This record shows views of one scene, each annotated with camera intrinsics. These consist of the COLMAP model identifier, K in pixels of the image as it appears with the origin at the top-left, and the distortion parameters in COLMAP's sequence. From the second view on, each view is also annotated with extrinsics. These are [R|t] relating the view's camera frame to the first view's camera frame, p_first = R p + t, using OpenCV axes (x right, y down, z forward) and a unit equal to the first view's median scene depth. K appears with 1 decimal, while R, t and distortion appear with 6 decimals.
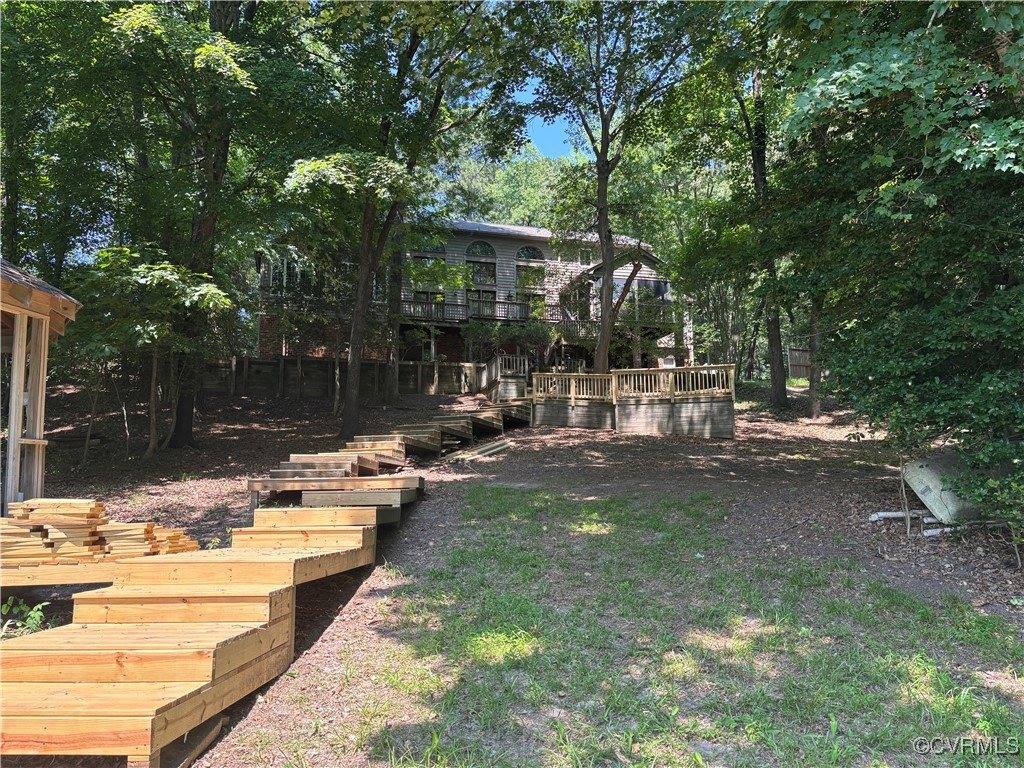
lens RADIAL K [[781.9, 0, 513.8], [0, 781.9, 383.2], [0, 0, 1]] dist [0.042382, -0.001153]
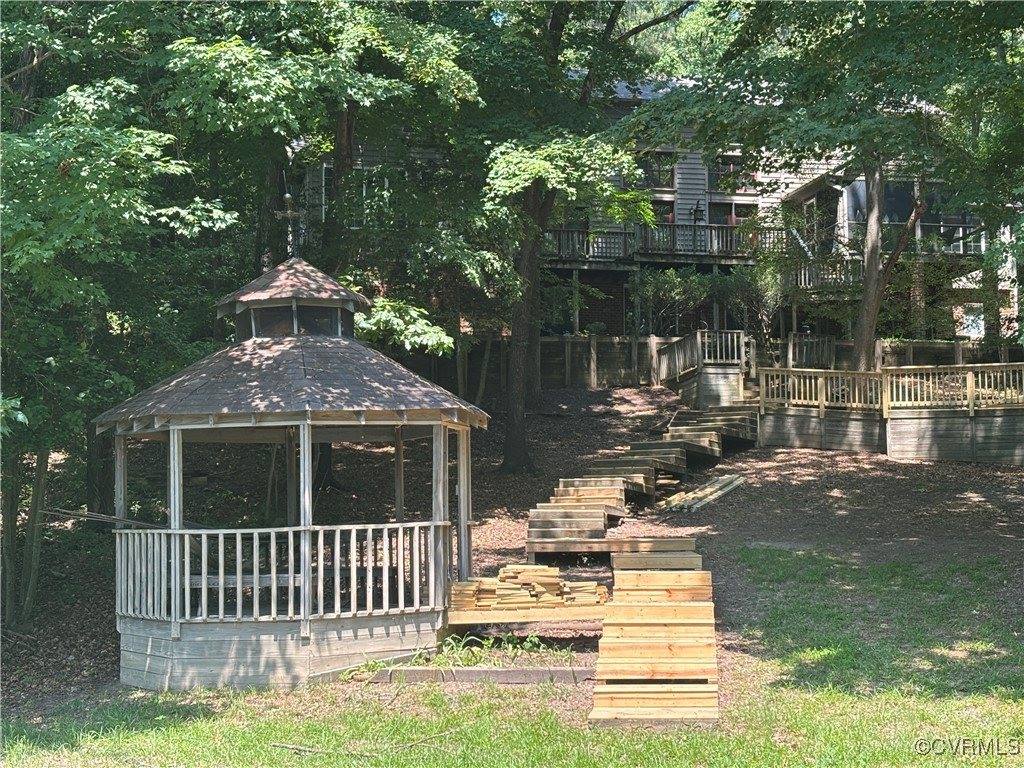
lens RADIAL K [[1727.3, 0, 511.4], [0, 1727.3, 384.2], [0, 0, 1]] dist [0.064714, 0.000000]
pose [[0.997505, -0.005217, -0.070399, -0.144458], [0.009111, 0.998439, 0.055111, -0.143859], [0.070001, -0.055615, 0.995995, -0.853537]]
